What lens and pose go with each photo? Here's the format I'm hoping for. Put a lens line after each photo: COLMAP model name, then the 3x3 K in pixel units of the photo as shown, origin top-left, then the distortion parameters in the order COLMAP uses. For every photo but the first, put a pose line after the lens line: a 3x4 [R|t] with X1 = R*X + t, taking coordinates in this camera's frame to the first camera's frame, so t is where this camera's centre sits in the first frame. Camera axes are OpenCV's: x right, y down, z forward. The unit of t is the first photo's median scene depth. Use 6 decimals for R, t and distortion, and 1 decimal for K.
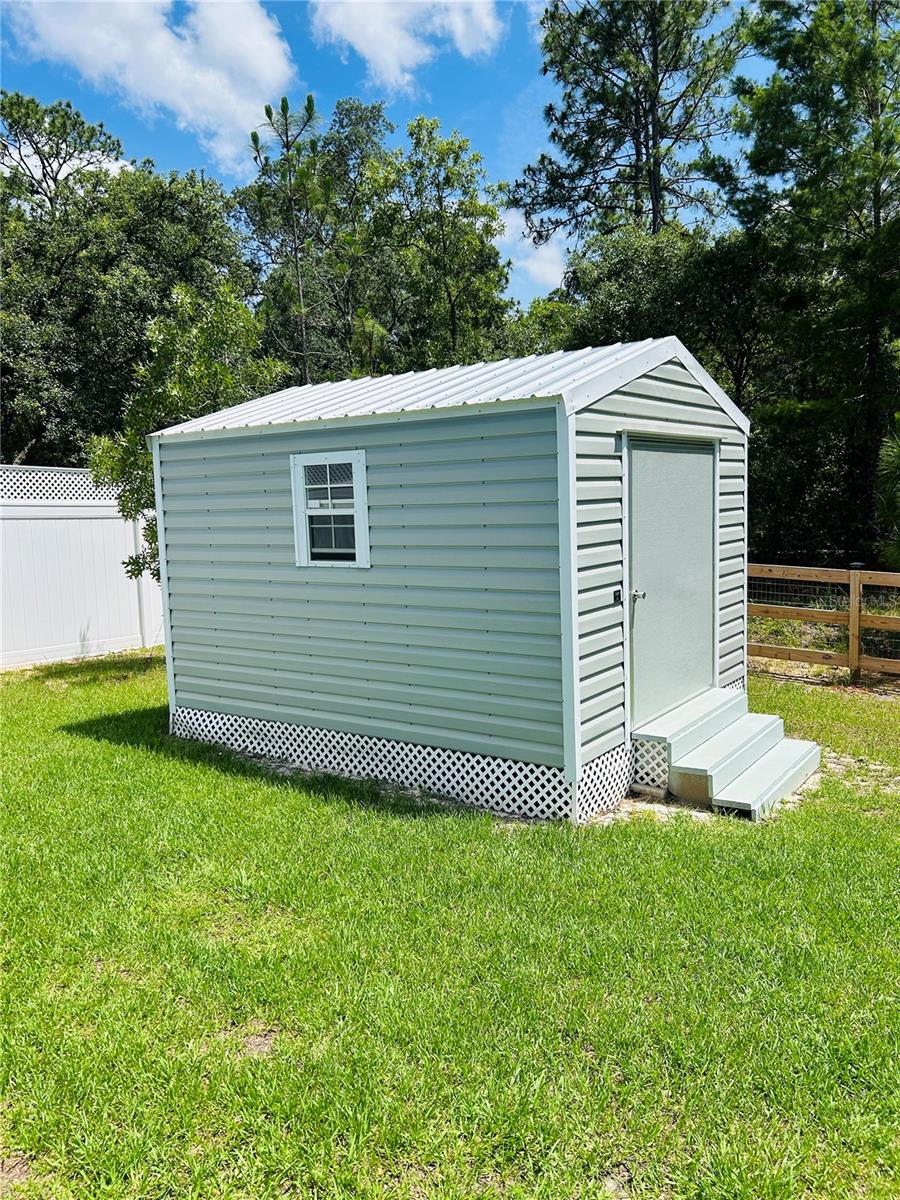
lens RADIAL K [[903.8, 0, 450.0], [0, 903.8, 600.0], [0, 0, 1]] dist [0.001523, -0.004709]
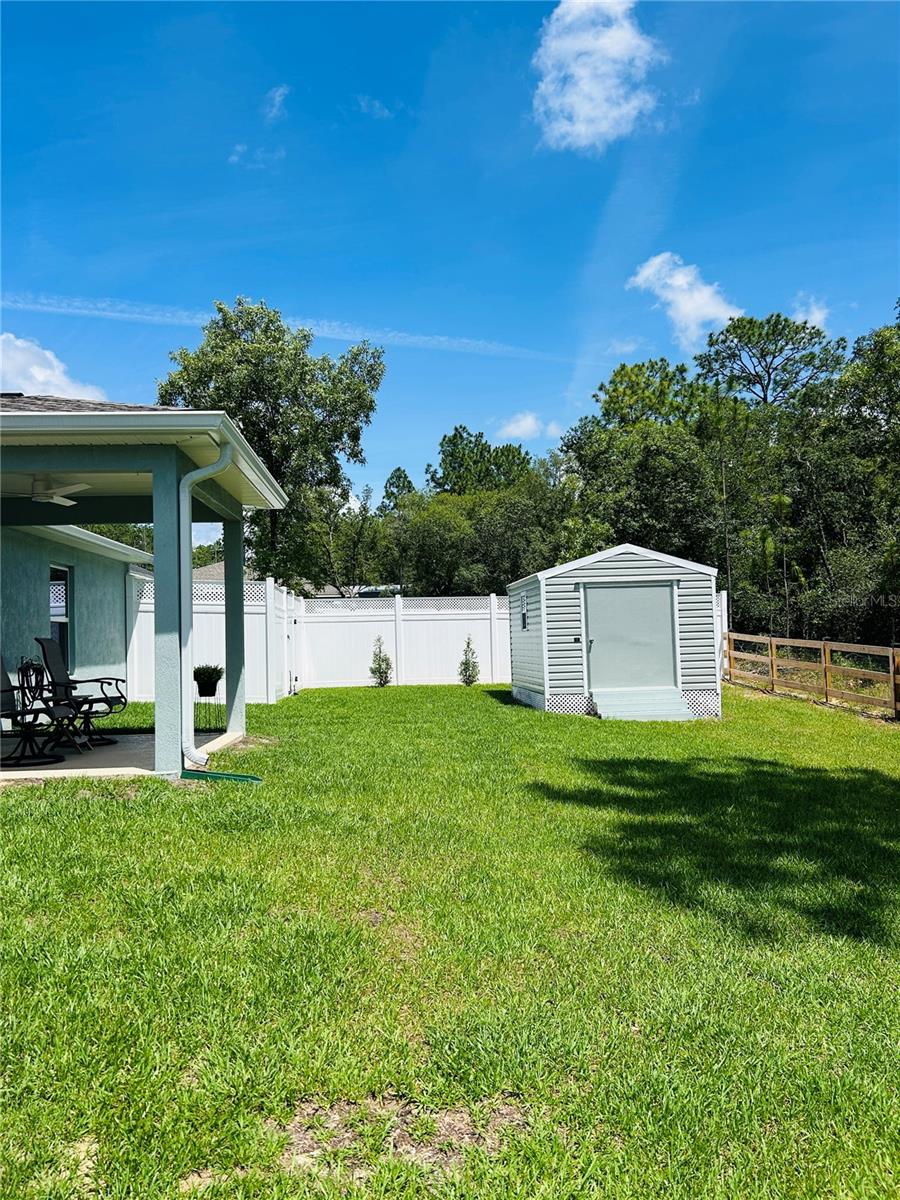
lens RADIAL K [[903.8, 0, 450.0], [0, 903.8, 600.0], [0, 0, 1]] dist [0.001523, -0.004709]
pose [[0.633120, -0.017779, -0.773849, 2.043373], [-0.080465, 0.992808, -0.088641, 0.149549], [0.769860, 0.118389, 0.627136, -1.064086]]
